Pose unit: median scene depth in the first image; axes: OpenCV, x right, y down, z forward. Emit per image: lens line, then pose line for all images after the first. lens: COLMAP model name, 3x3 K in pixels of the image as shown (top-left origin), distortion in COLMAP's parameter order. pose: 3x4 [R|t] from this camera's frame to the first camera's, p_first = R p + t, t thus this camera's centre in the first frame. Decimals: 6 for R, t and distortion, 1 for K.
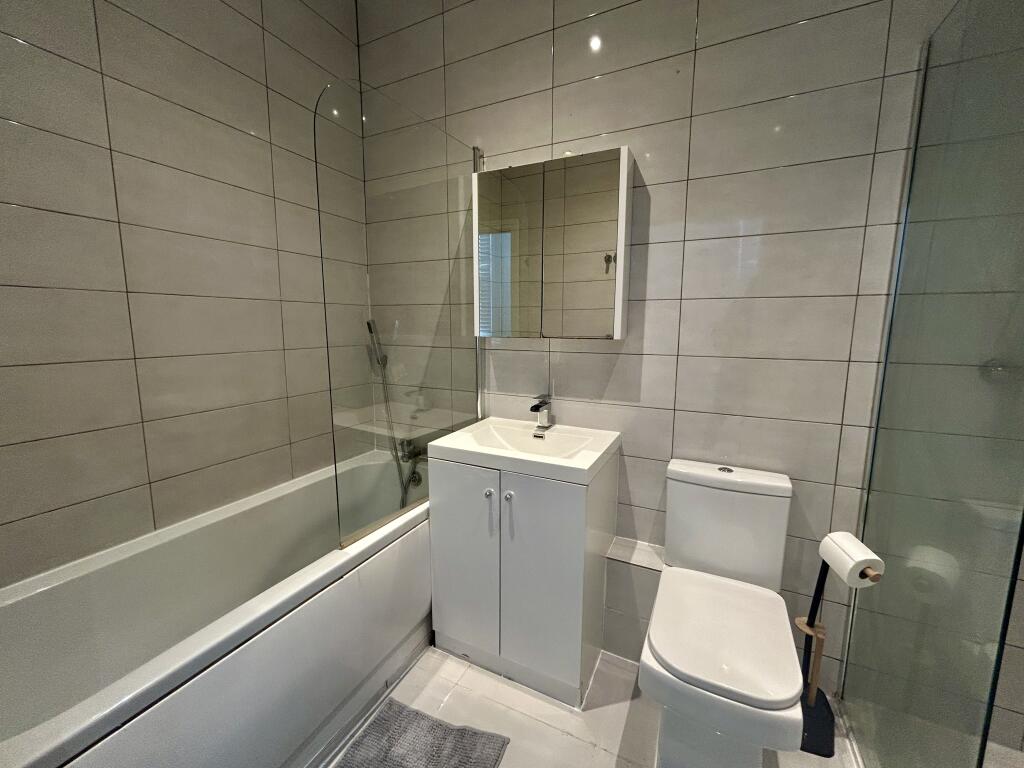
lens RADIAL K [[417.4, 0, 512.9], [0, 417.4, 385.7], [0, 0, 1]] dist [0.000813, 0.000285]
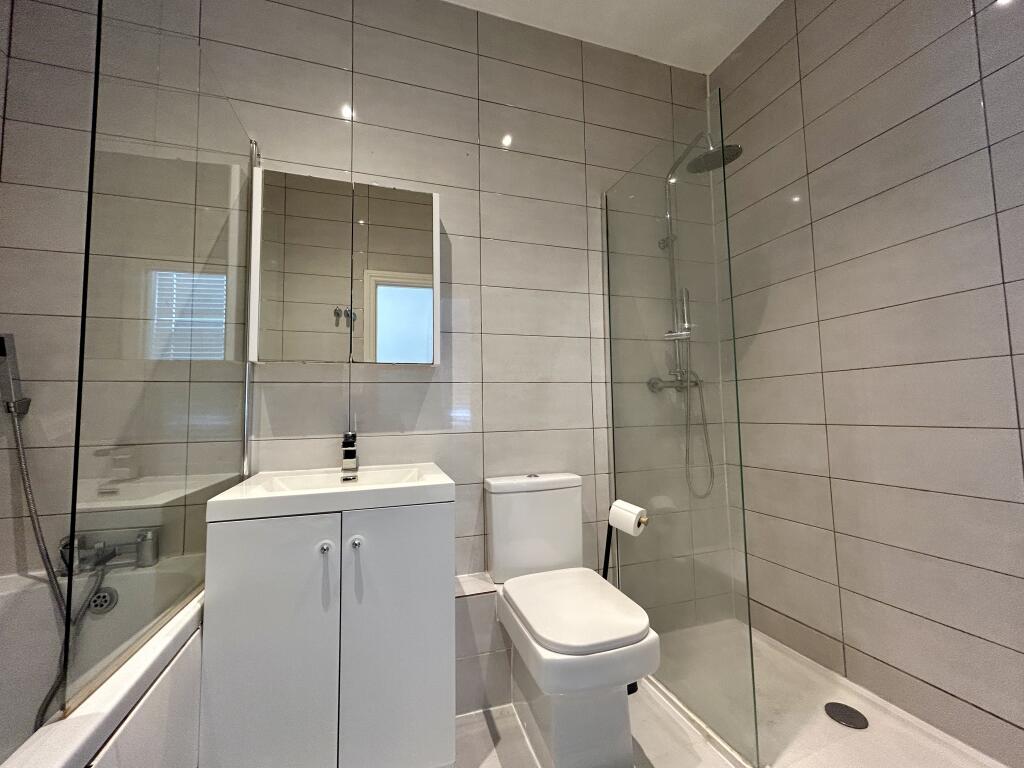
lens RADIAL K [[417.4, 0, 516.0], [0, 417.4, 383.6], [0, 0, 1]] dist [0.000813, 0.000285]
pose [[0.708704, 0.029414, 0.704893, -0.334558], [0.126847, 0.977536, -0.168324, 0.132736], [-0.694009, 0.208705, 0.689052, 0.169686]]
